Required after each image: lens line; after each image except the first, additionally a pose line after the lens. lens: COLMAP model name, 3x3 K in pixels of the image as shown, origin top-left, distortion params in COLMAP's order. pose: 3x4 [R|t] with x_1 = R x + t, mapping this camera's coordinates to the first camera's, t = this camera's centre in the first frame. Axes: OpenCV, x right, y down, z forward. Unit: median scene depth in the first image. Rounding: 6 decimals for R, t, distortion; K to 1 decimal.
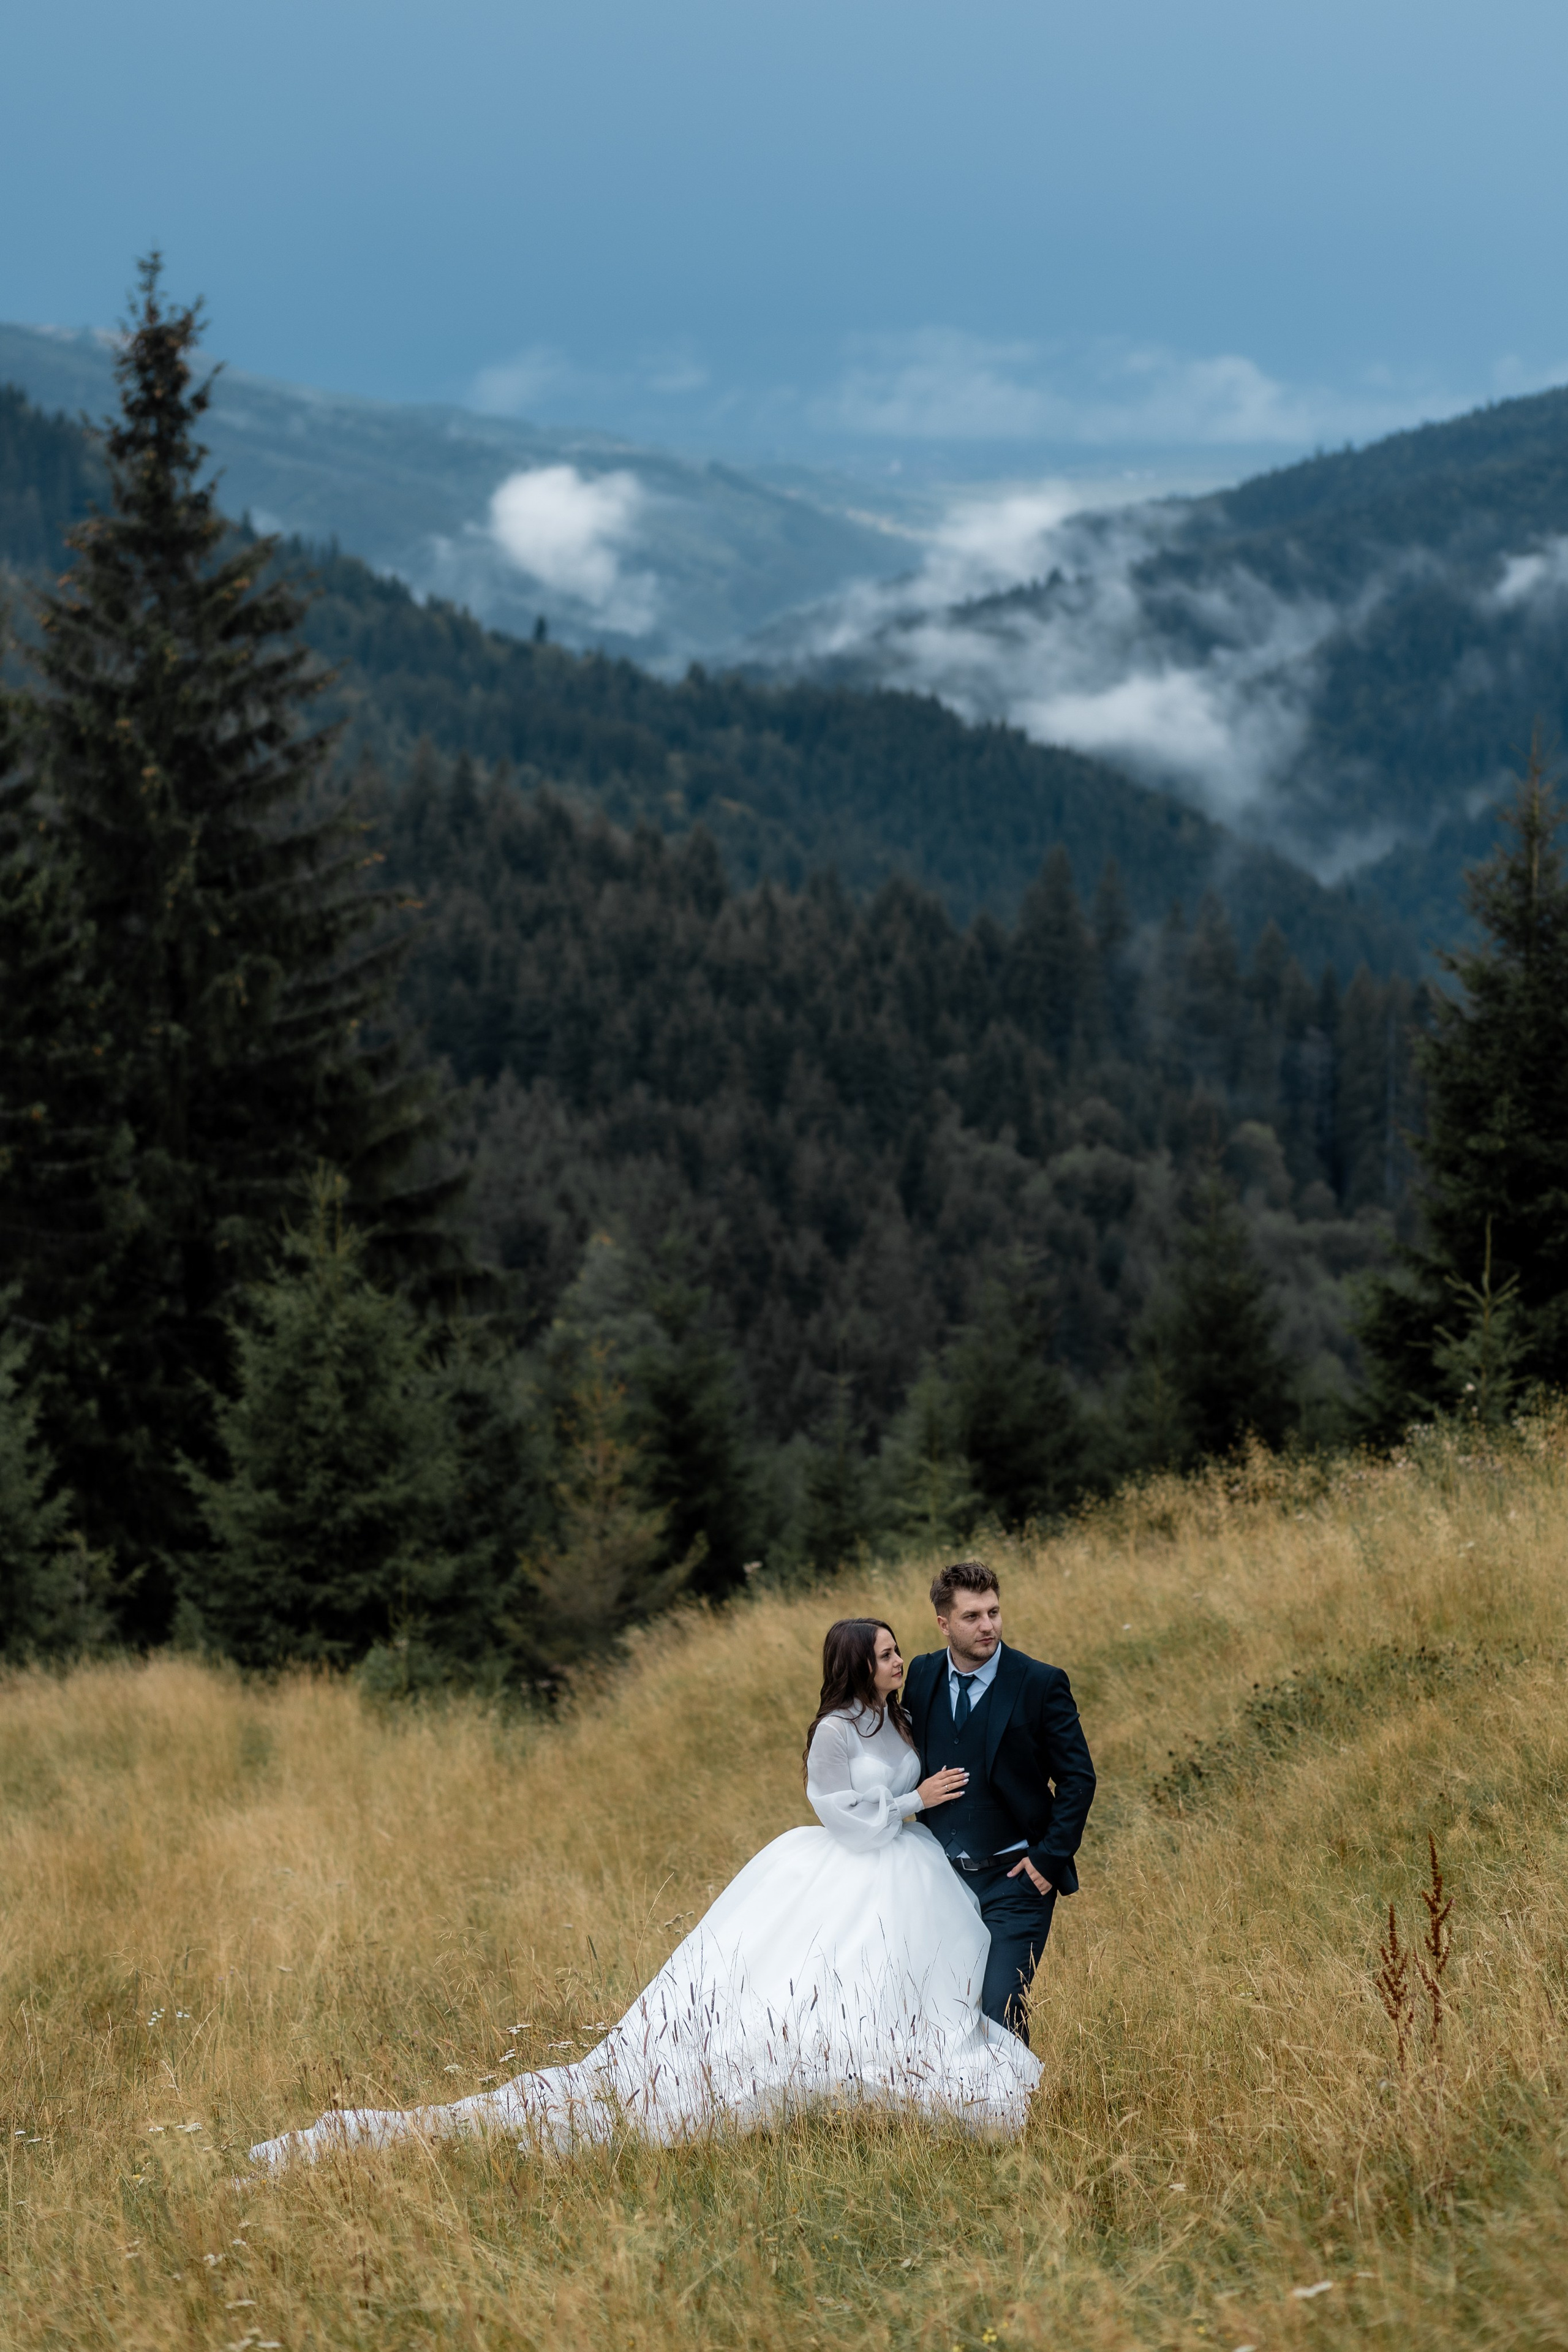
lens RADIAL K [[5590.2, 0, 756.9], [0, 5590.2, 1133.0], [0, 0, 1]] dist [0.039172, 0.000000]
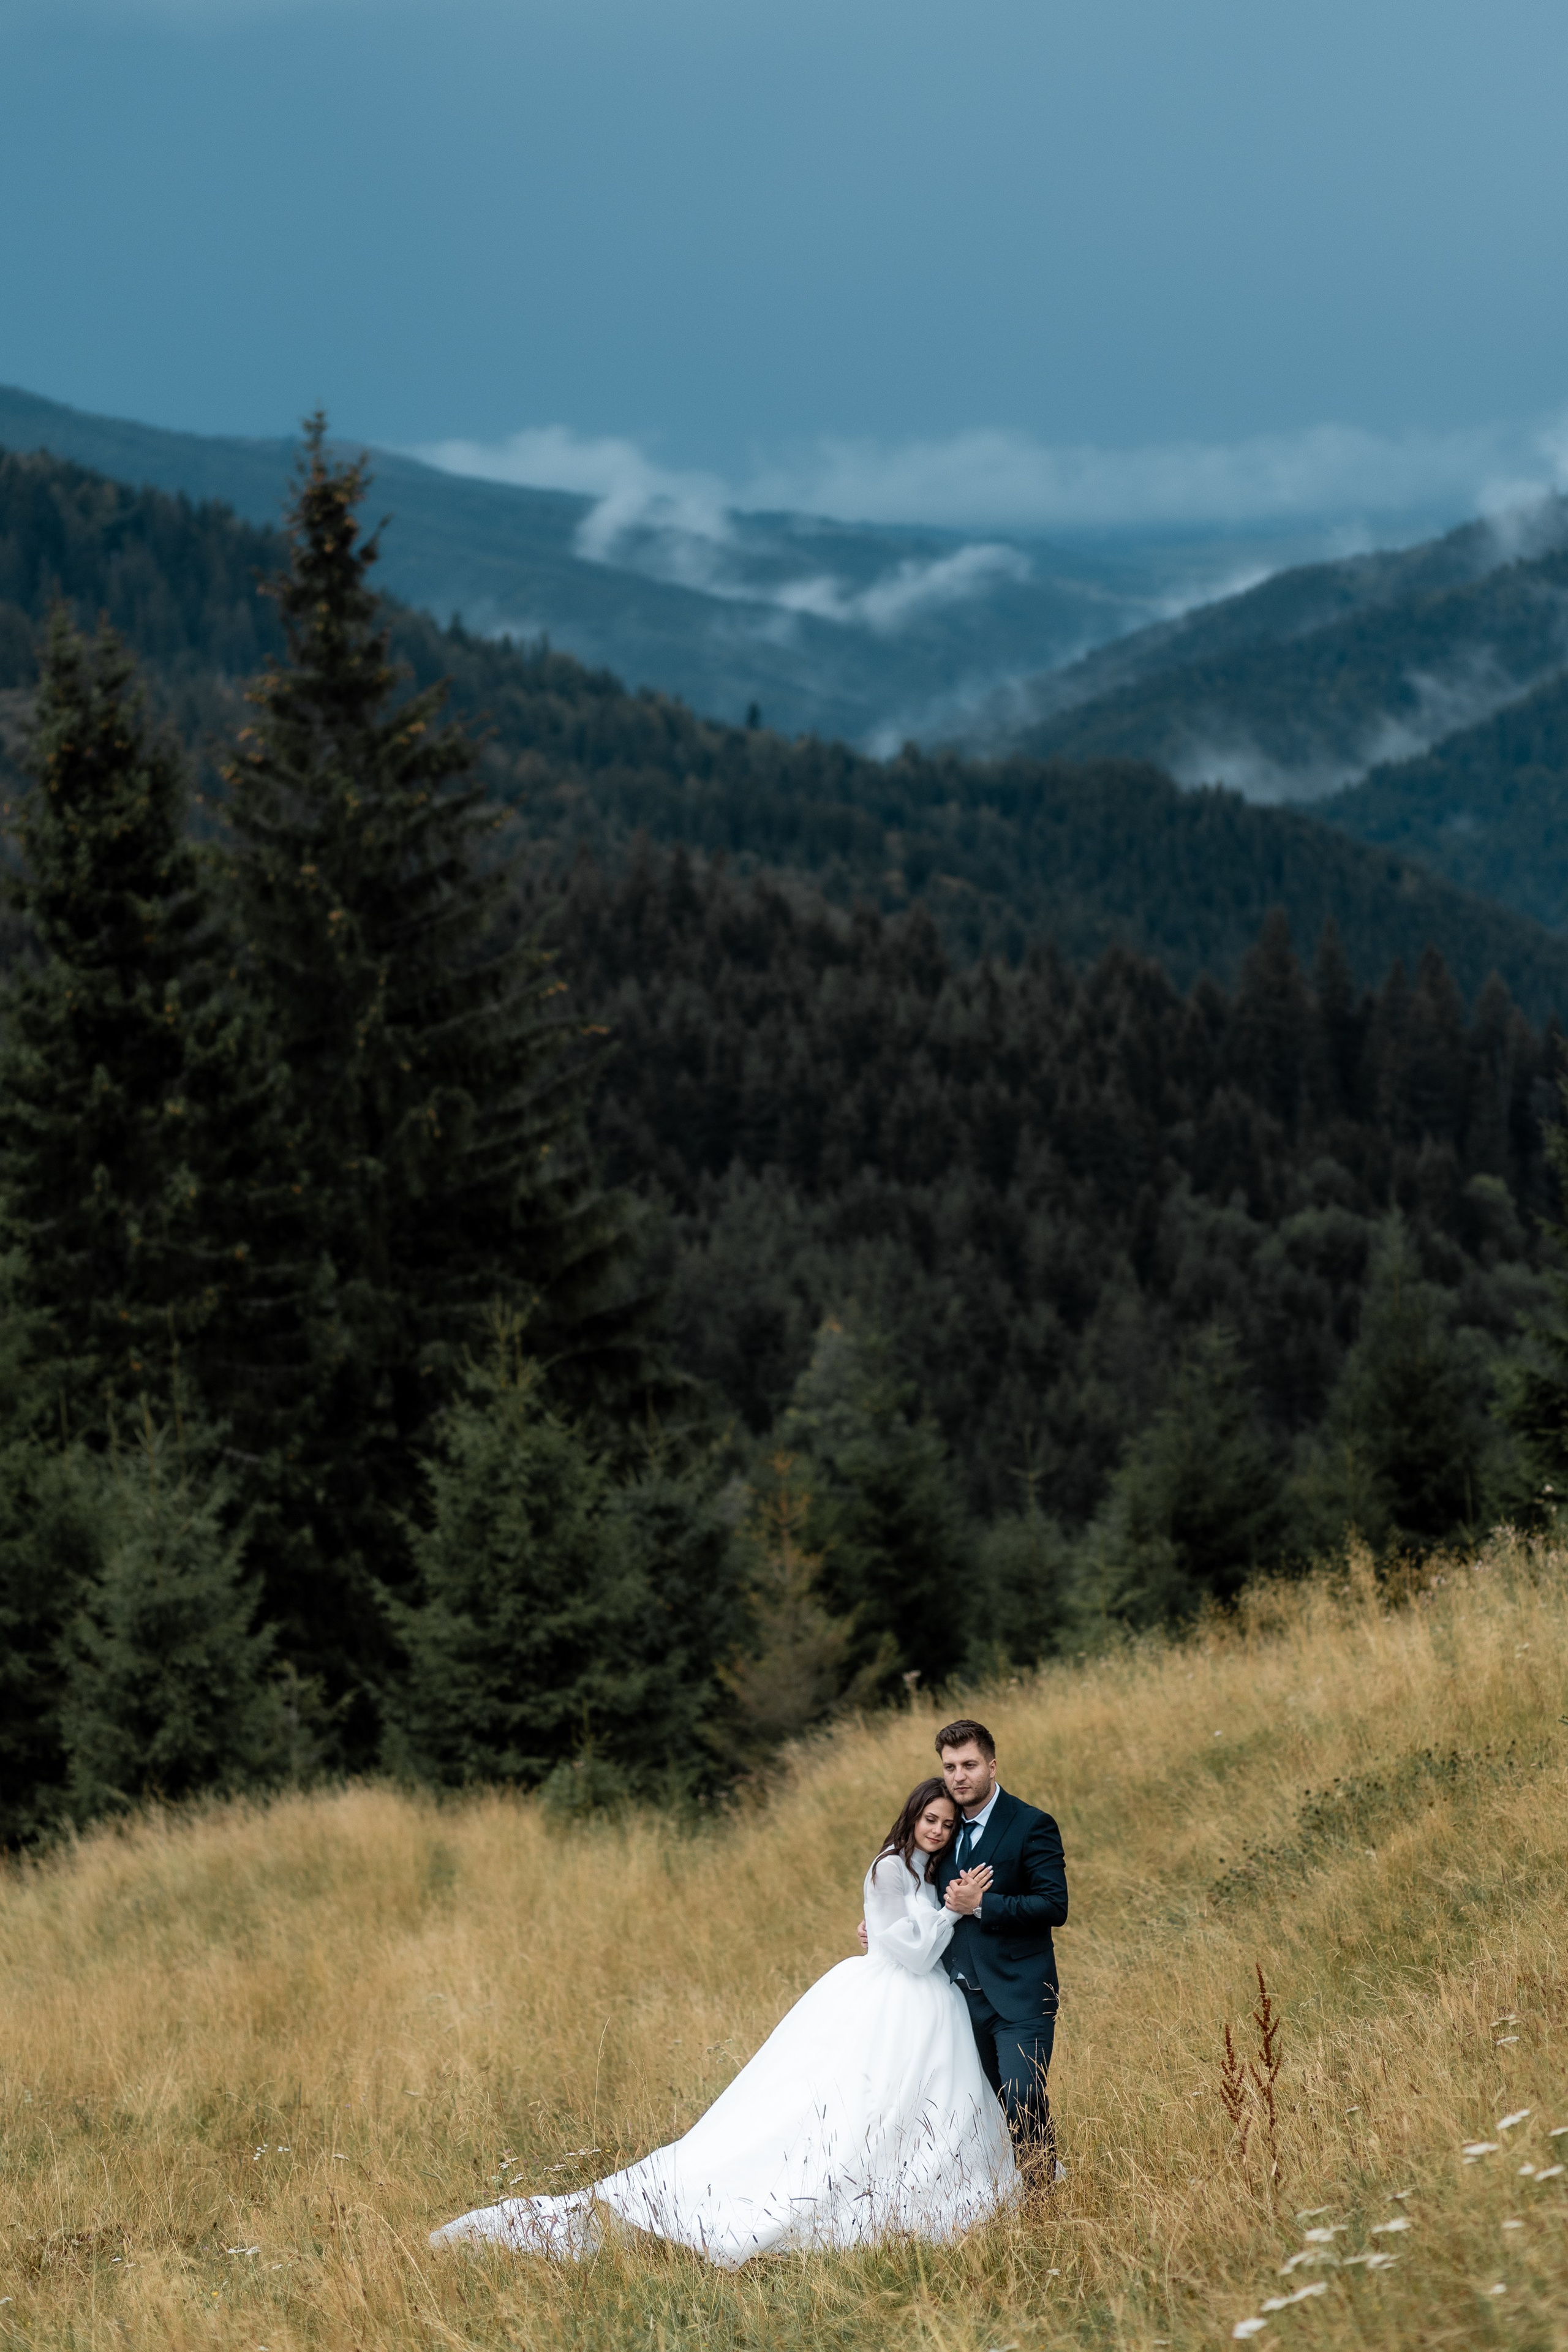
lens RADIAL K [[5590.2, 0, 801.7], [0, 5590.2, 1178.4], [0, 0, 1]] dist [0.039172, 0.000000]
pose [[0.998284, -0.046775, -0.035225, 0.011168], [0.046595, 0.998896, -0.005893, -0.005863], [0.035462, 0.004242, 0.999362, -0.028217]]
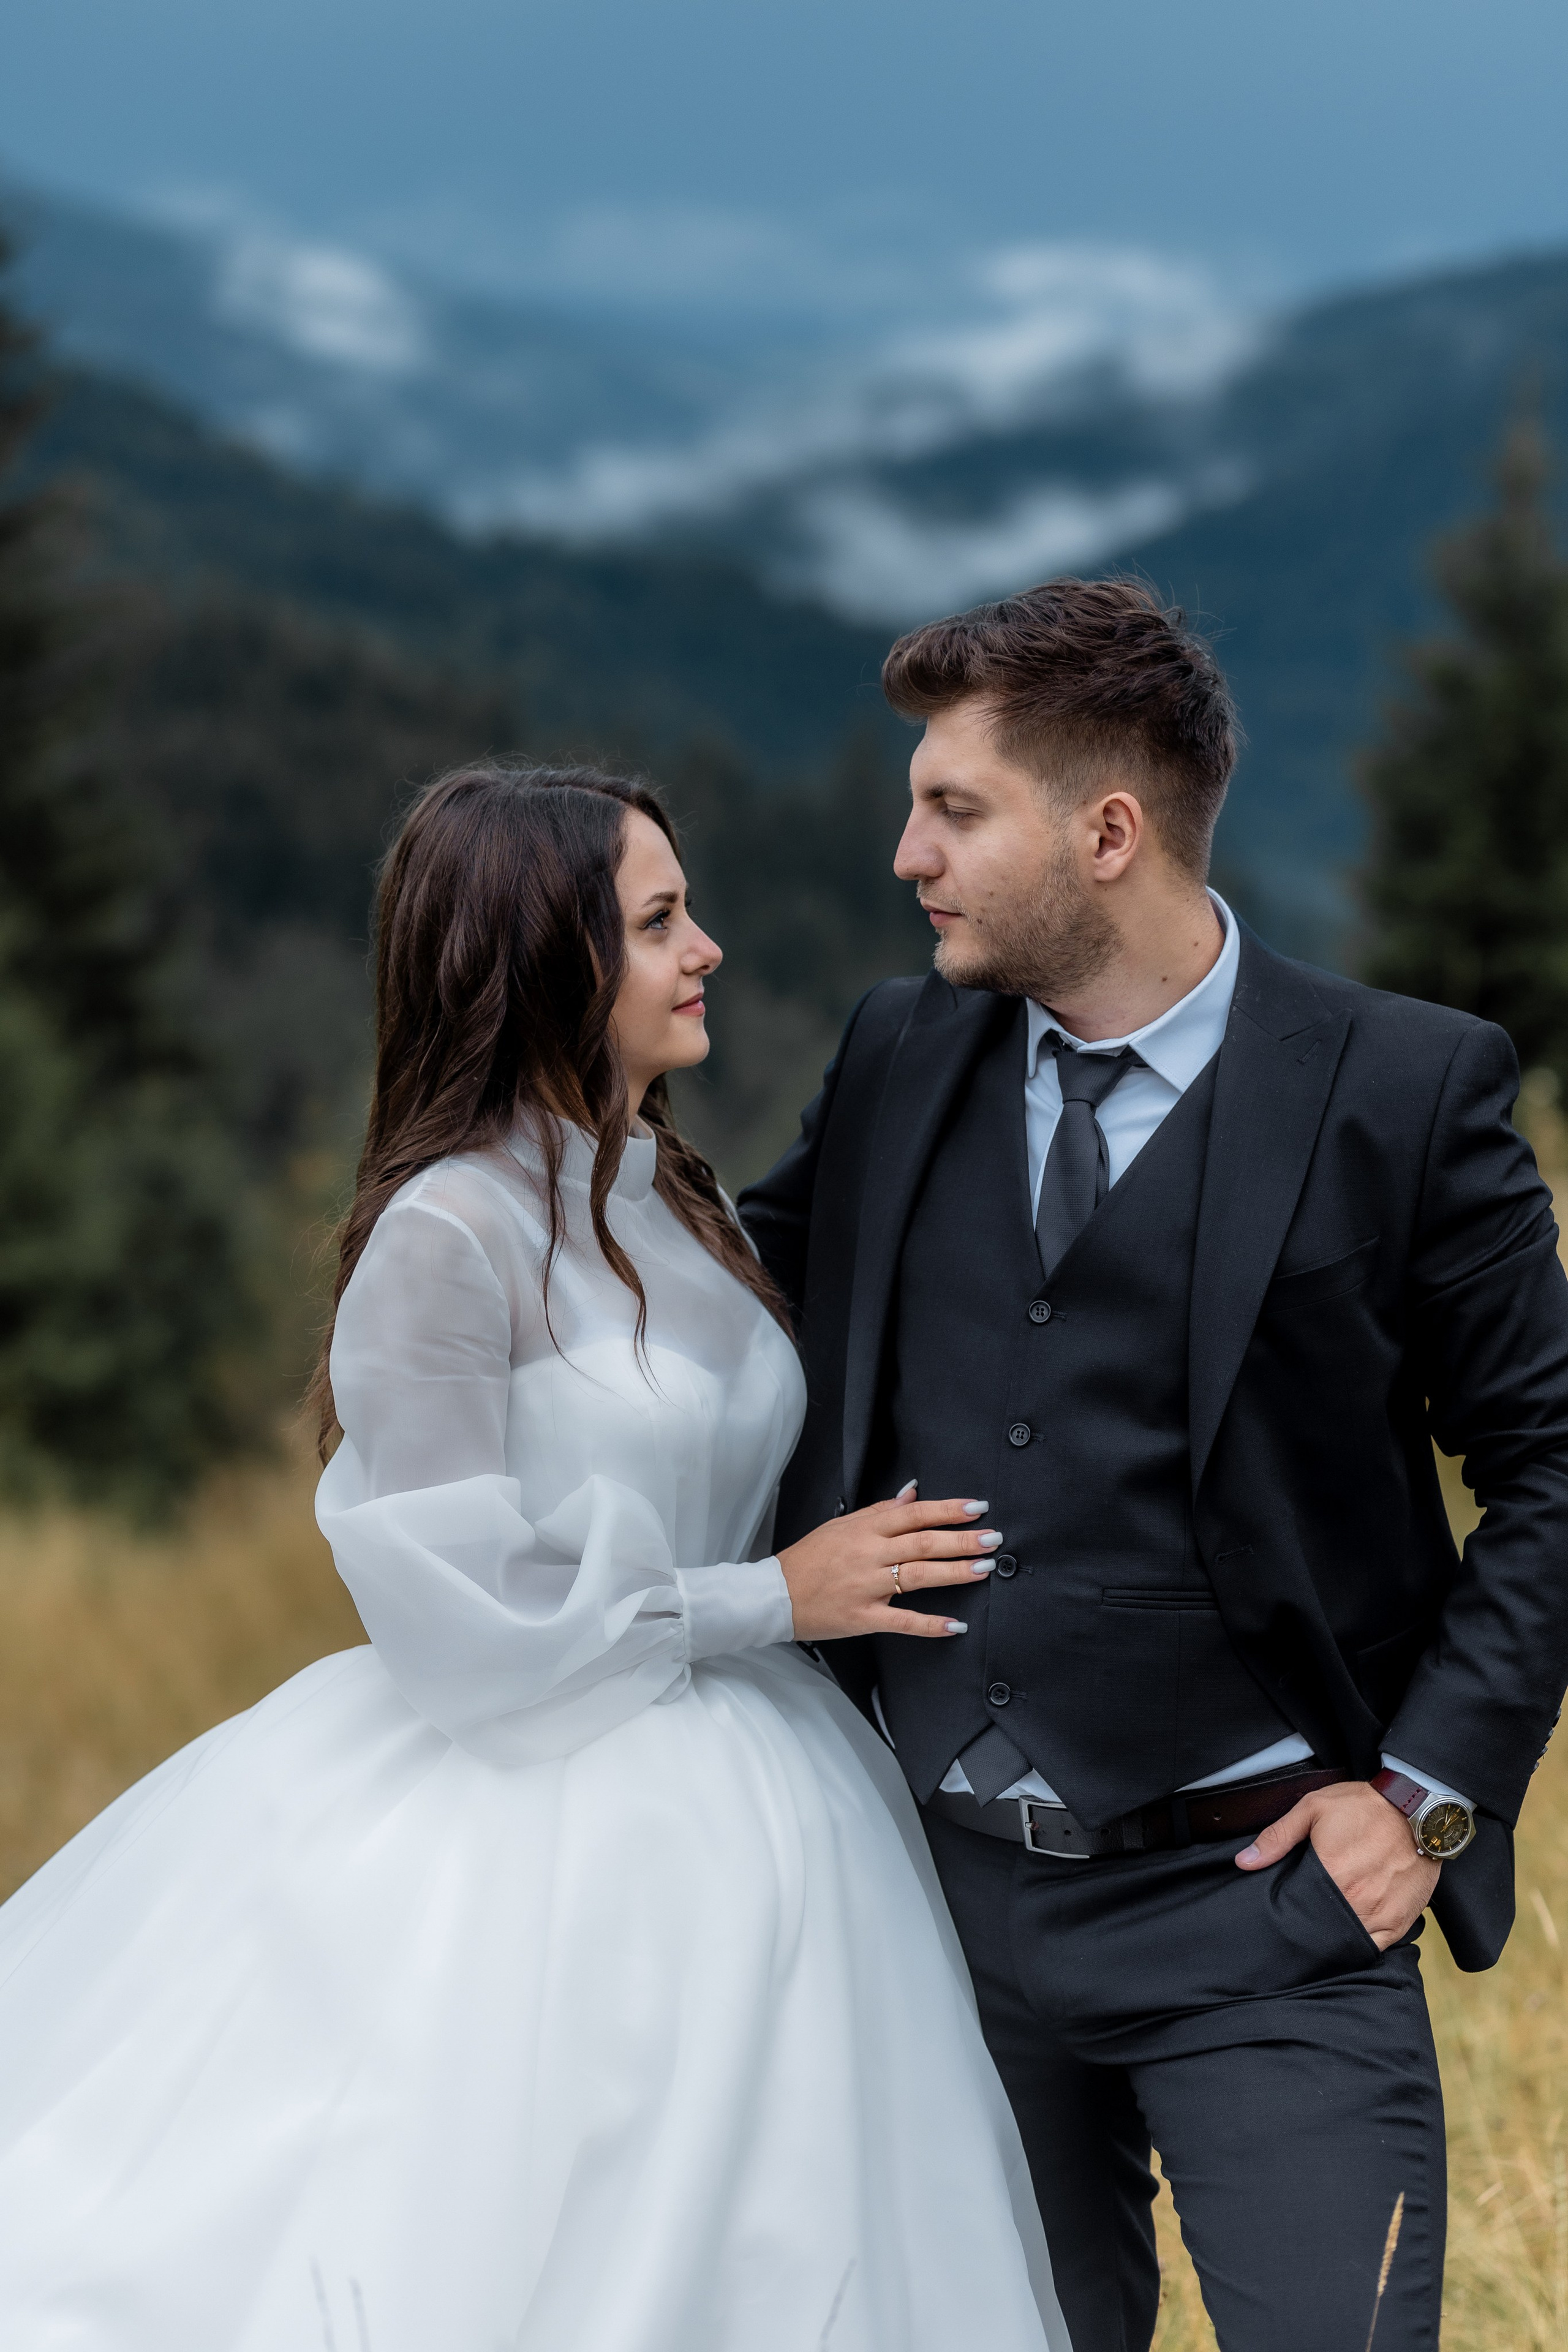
lens RADIAL K [[5590.2, 0, 792.8], [0, 5590.2, 1186.3], [0, 0, 1]] dist [0.039172, 0.000000]
pose [[0.998398, 0.034845, 0.044585, 0.004611], [-0.036214, 0.998886, 0.030269, 0.017759], [-0.043481, -0.031835, 0.998547, 0.143868]]
